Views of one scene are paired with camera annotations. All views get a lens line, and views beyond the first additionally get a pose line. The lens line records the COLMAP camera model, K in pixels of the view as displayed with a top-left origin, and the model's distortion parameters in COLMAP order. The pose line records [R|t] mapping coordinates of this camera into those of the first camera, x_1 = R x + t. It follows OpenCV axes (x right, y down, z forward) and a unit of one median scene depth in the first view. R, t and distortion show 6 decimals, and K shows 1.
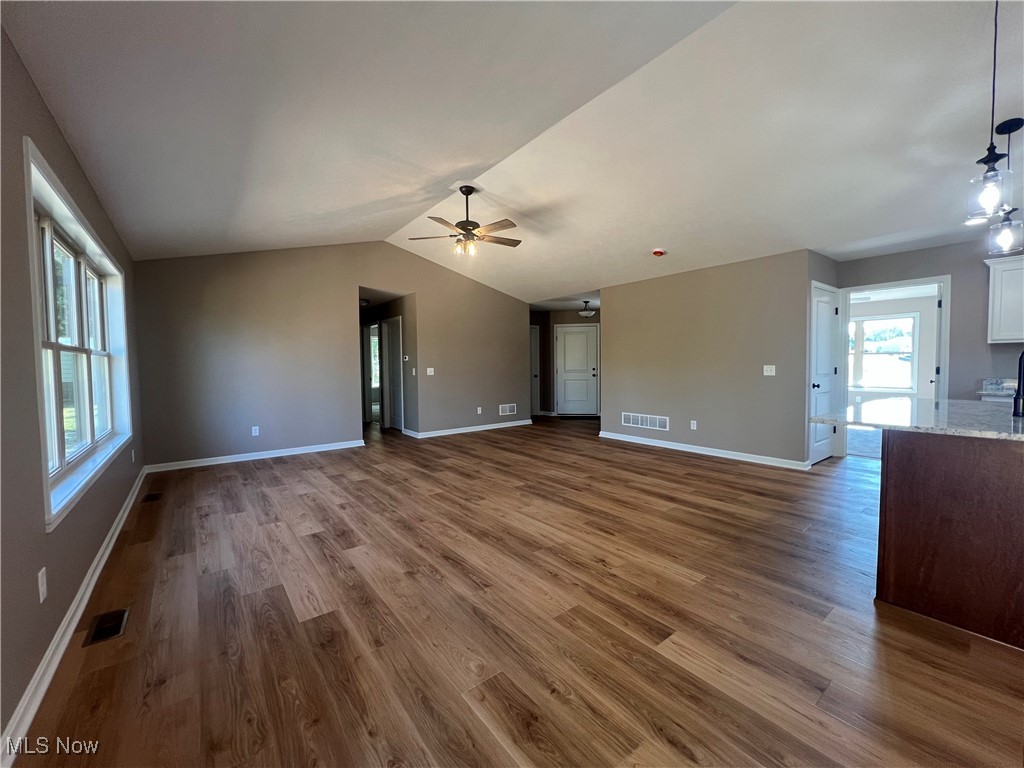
lens RADIAL K [[412.4, 0, 512.5], [0, 412.4, 381.5], [0, 0, 1]] dist [-0.001588, 0.000310]
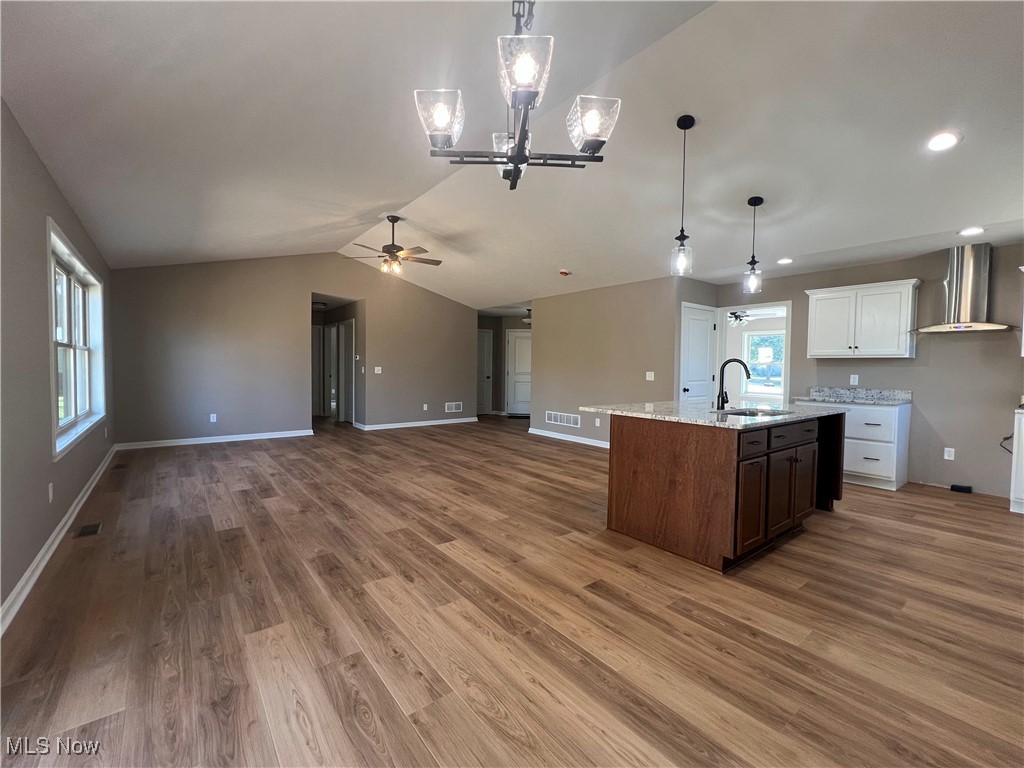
lens RADIAL K [[438.2, 0, 513.2], [0, 438.2, 382.0], [0, 0, 1]] dist [-0.000646, -0.000497]
pose [[0.999656, 0.025141, 0.007524, 0.306862], [-0.025102, 0.999671, -0.005248, 0.009131], [-0.007653, 0.005057, 0.999958, -0.346488]]
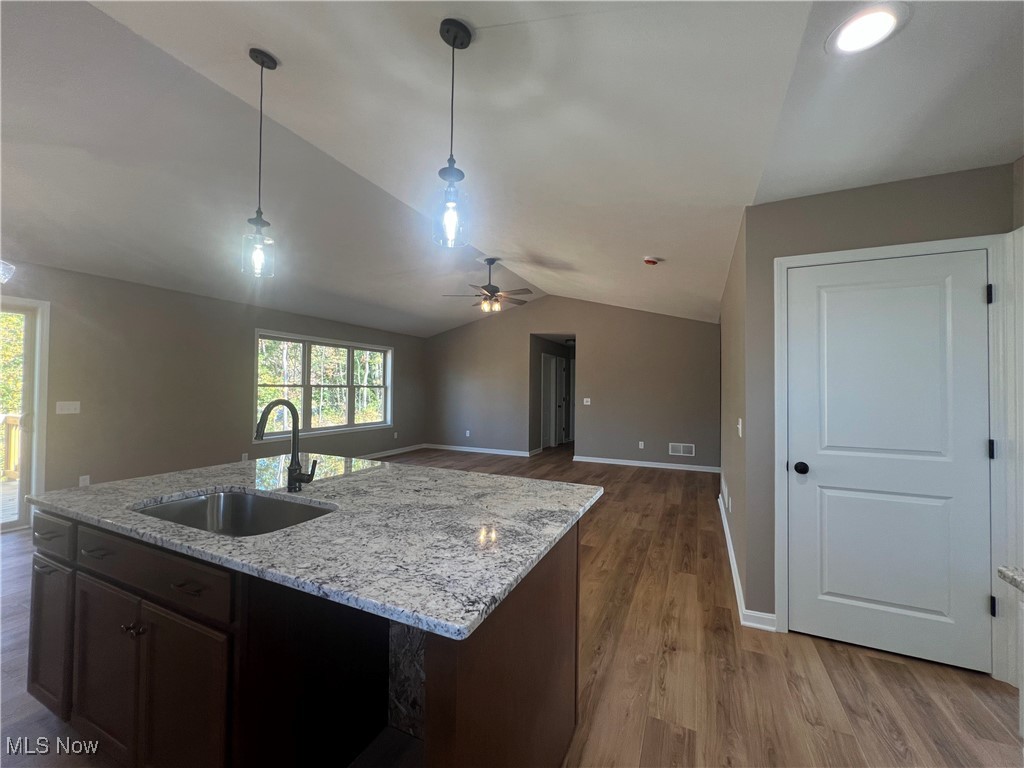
lens RADIAL K [[412.4, 0, 508.8], [0, 412.4, 380.6], [0, 0, 1]] dist [-0.001588, 0.000310]
pose [[0.455604, 0.001698, -0.890181, 1.354412], [-0.051845, 0.998351, -0.024630, -0.083100], [0.888671, 0.057373, 0.454941, 0.627985]]
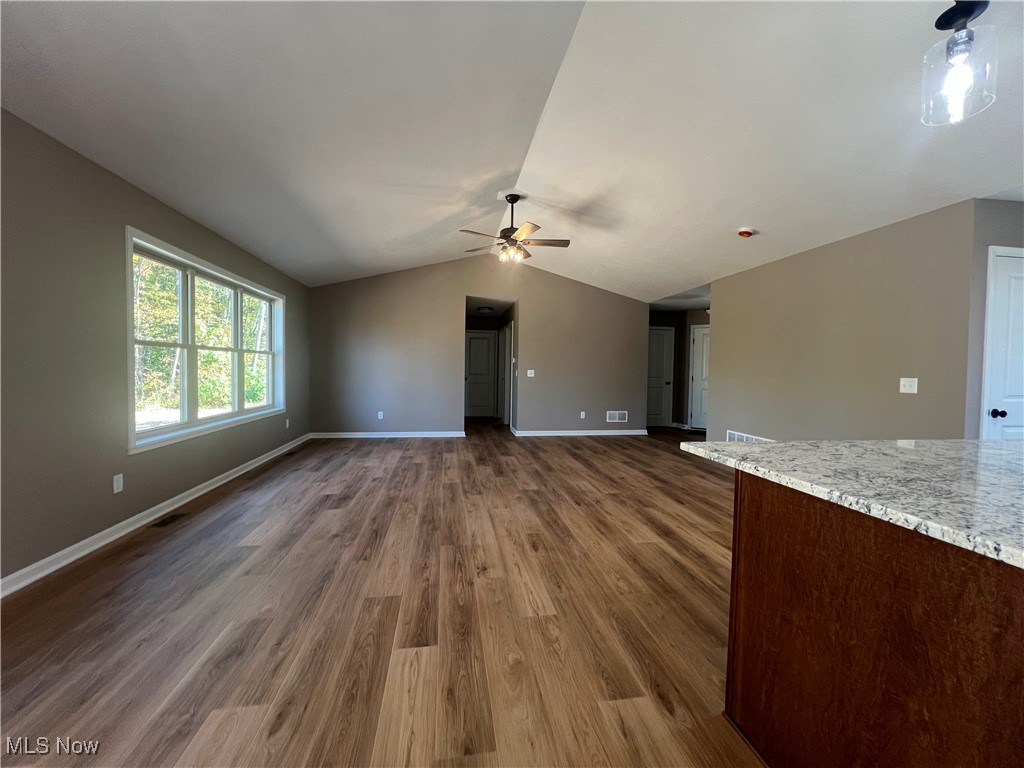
lens RADIAL K [[412.4, 0, 511.2], [0, 412.4, 381.5], [0, 0, 1]] dist [-0.001588, 0.000310]
pose [[0.875264, 0.041132, -0.481892, 0.520122], [-0.046025, 0.998939, 0.001670, -0.006117], [0.481450, 0.020717, 0.876229, 0.125571]]
